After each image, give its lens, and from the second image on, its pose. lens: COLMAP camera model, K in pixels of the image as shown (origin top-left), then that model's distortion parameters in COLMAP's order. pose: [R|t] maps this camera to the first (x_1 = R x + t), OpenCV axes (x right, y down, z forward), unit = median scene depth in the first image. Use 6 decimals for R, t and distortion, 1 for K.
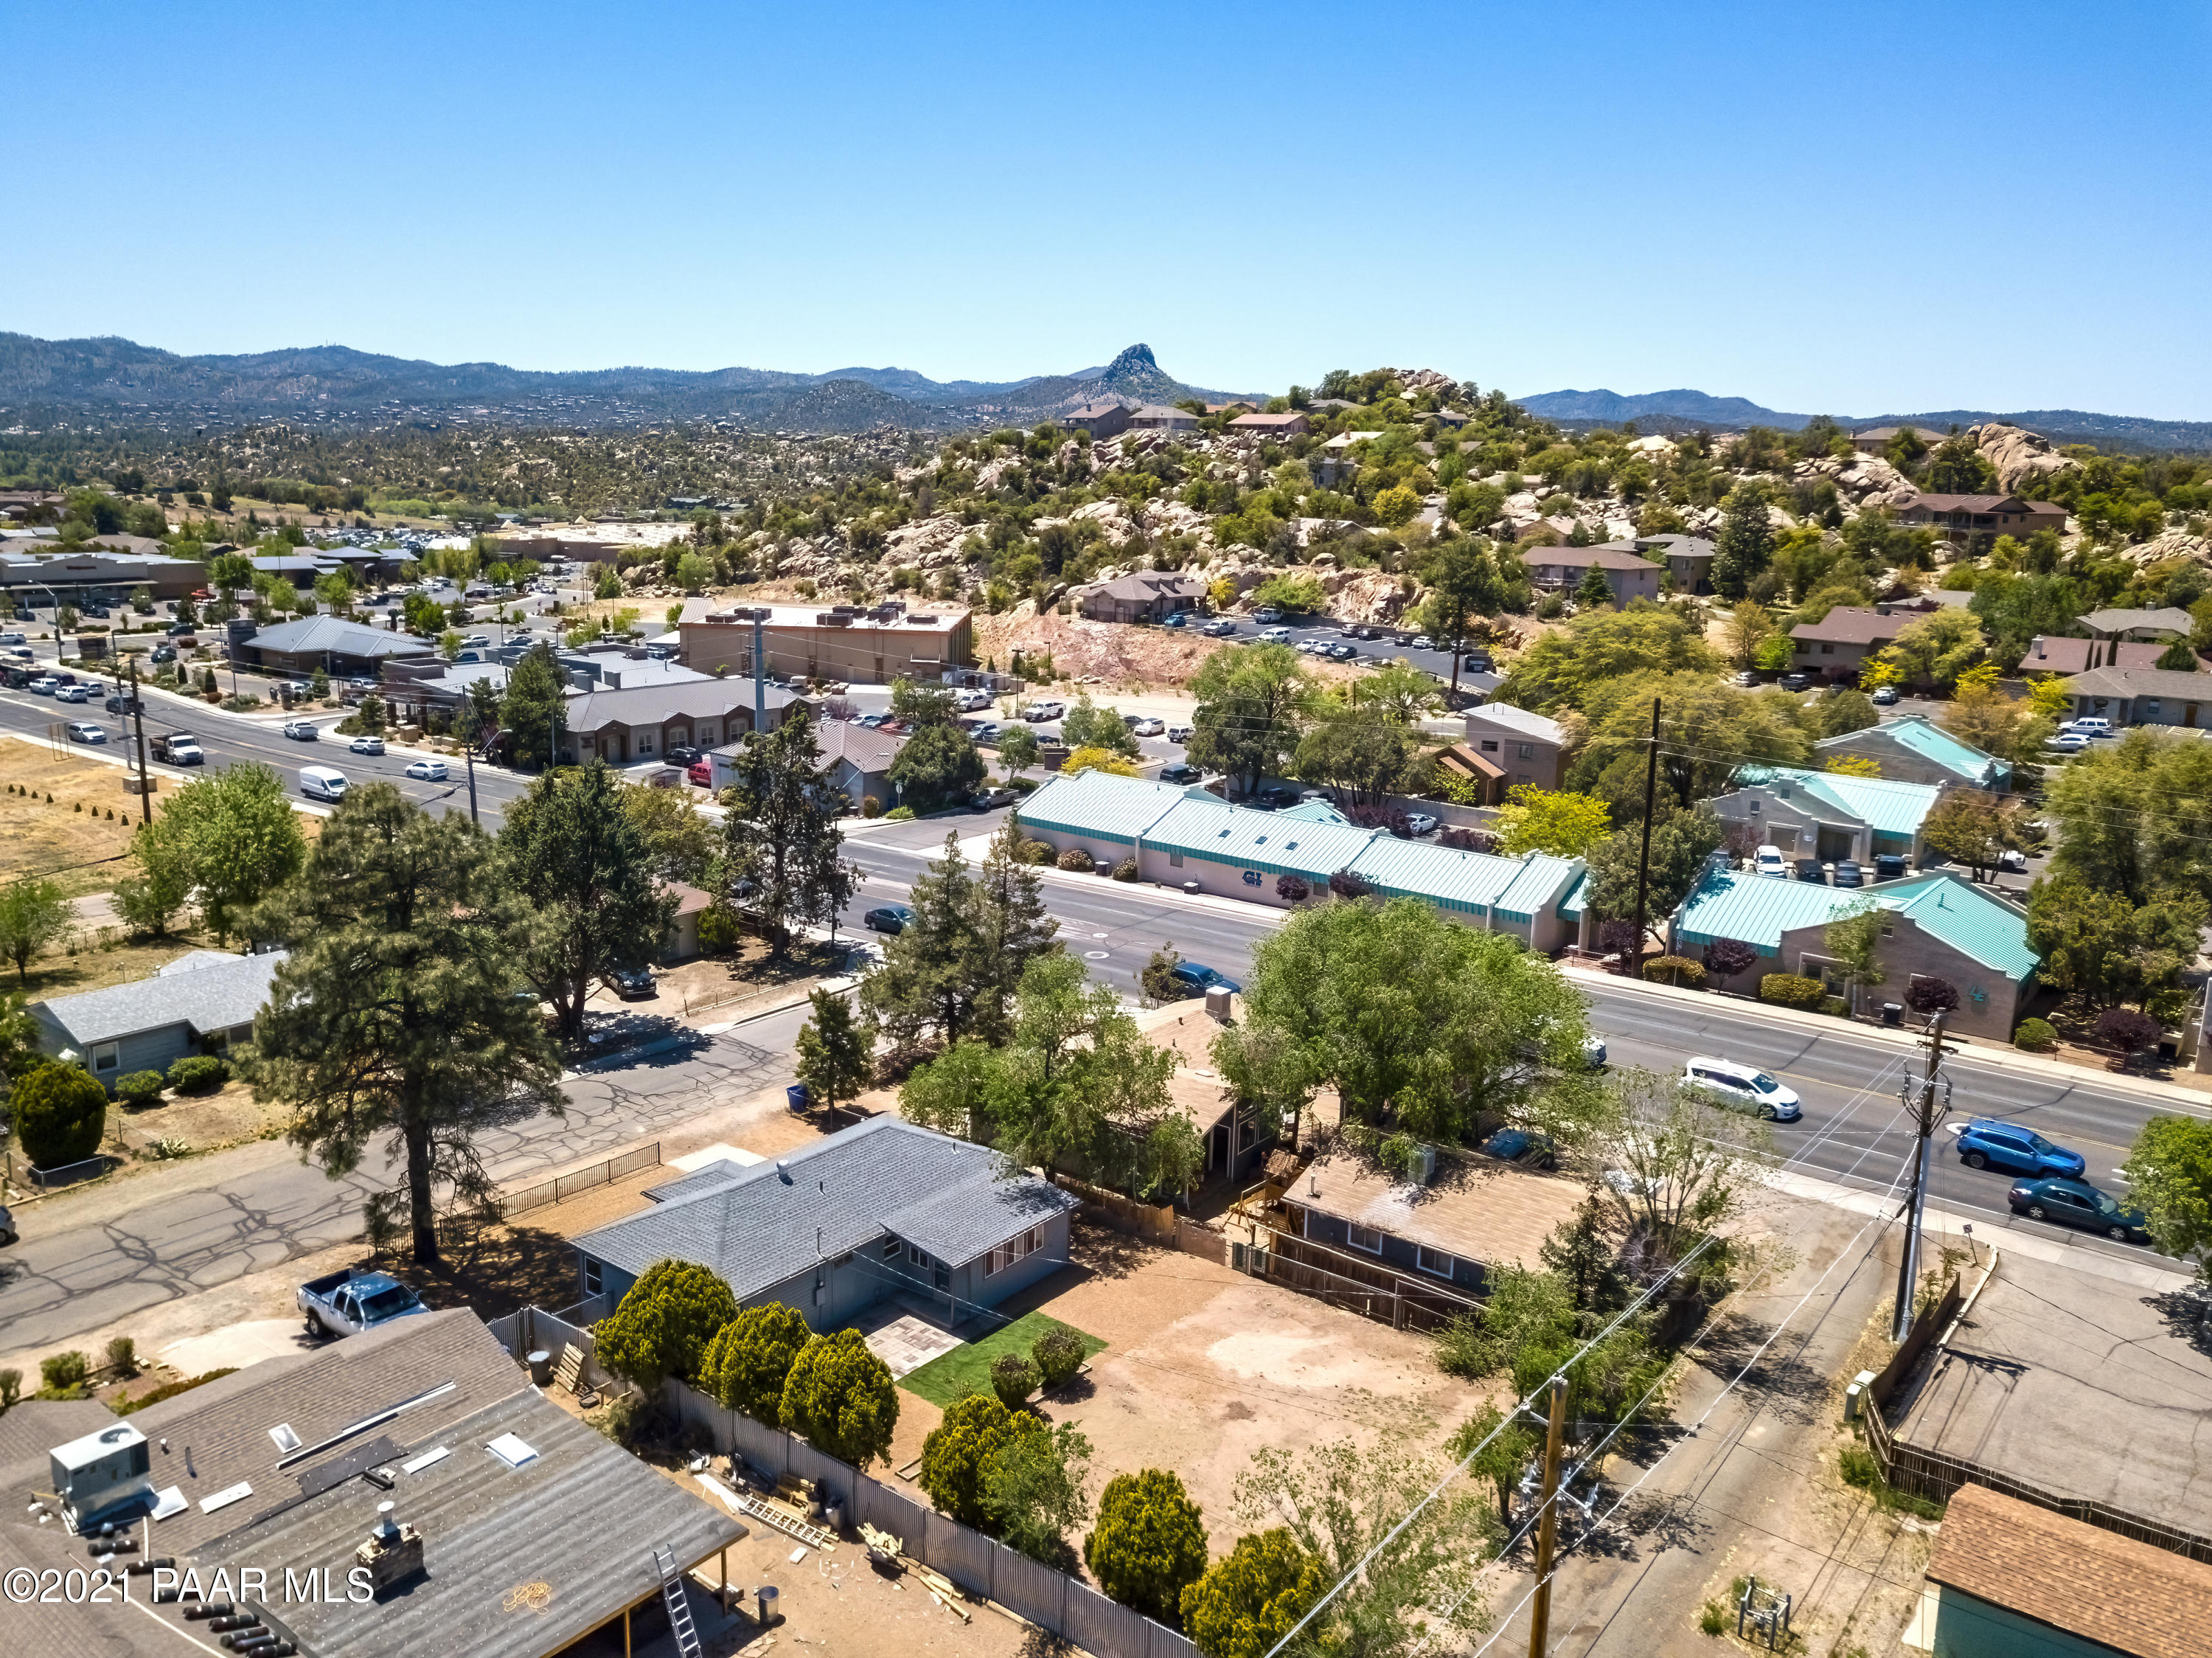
lens RADIAL K [[1693.5, 0, 1131.2], [0, 1693.5, 799.1], [0, 0, 1]] dist [0.012388, 0.007269]
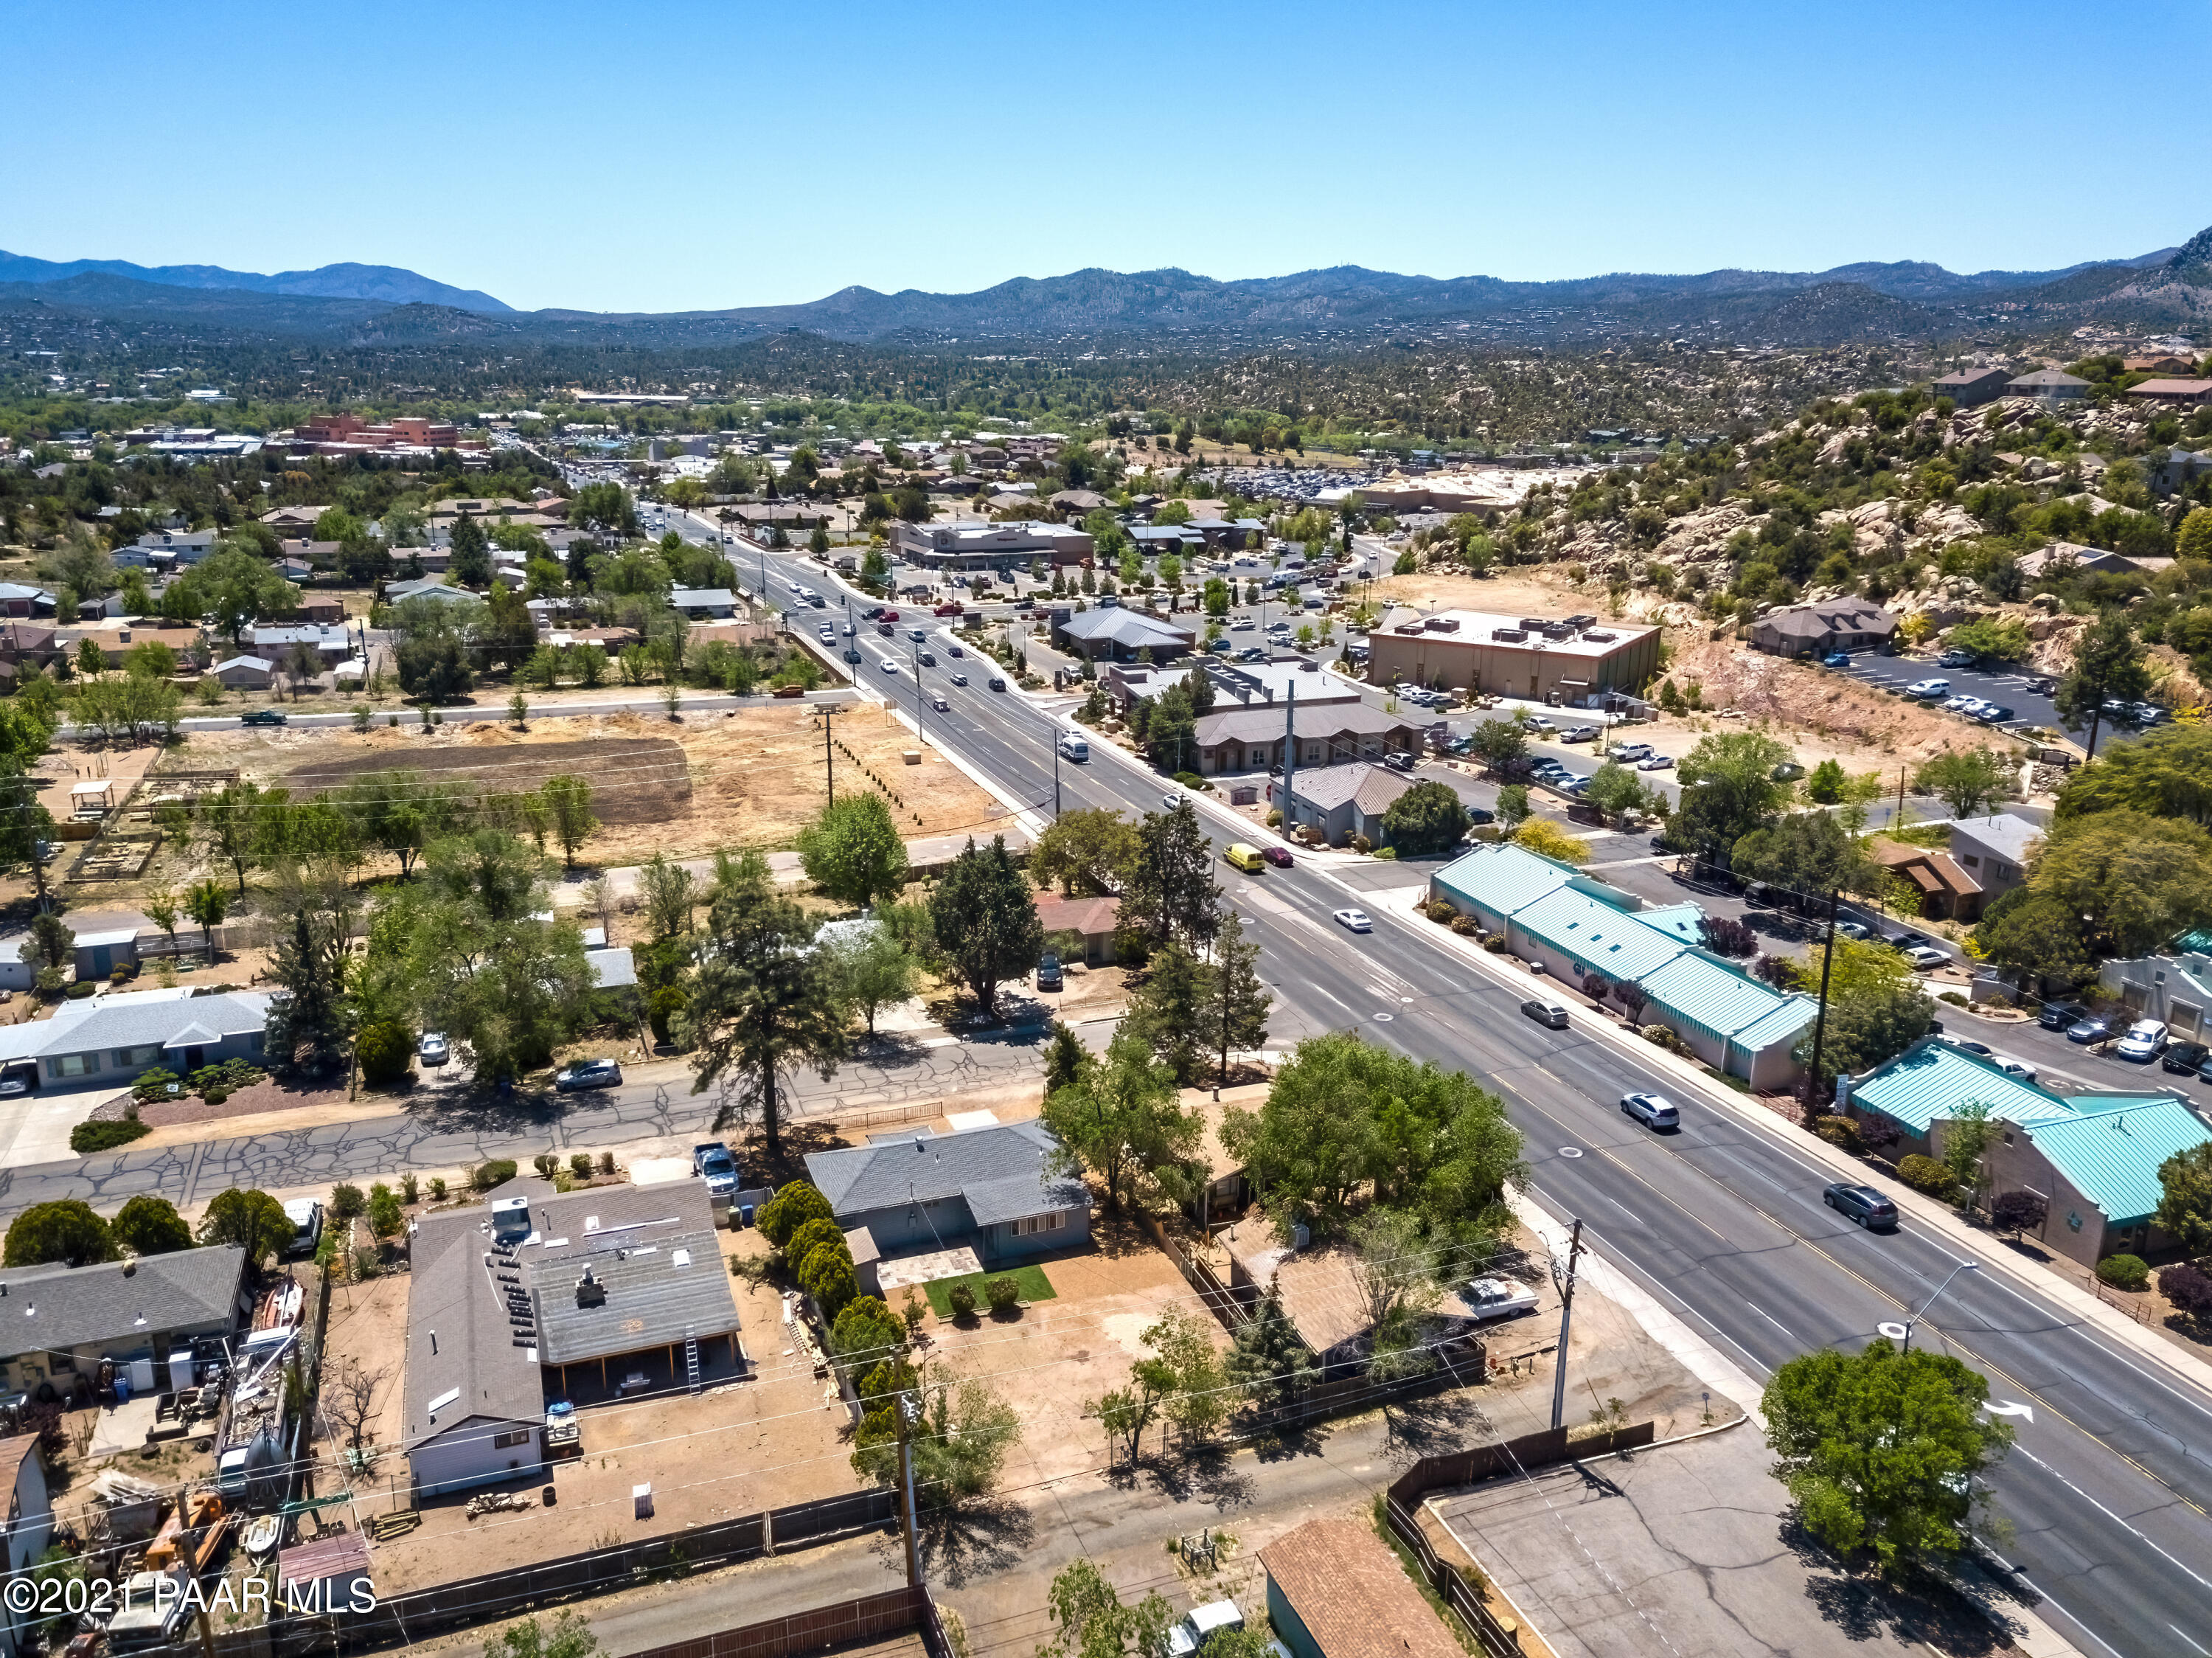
lens RADIAL K [[1693.5, 0, 1131.2], [0, 1693.5, 799.1], [0, 0, 1]] dist [0.012388, 0.007269]
pose [[0.850215, 0.119766, -0.512630, 0.125115], [-0.091378, 0.992570, 0.080341, -0.042770], [0.518444, -0.021464, 0.854842, -0.048435]]
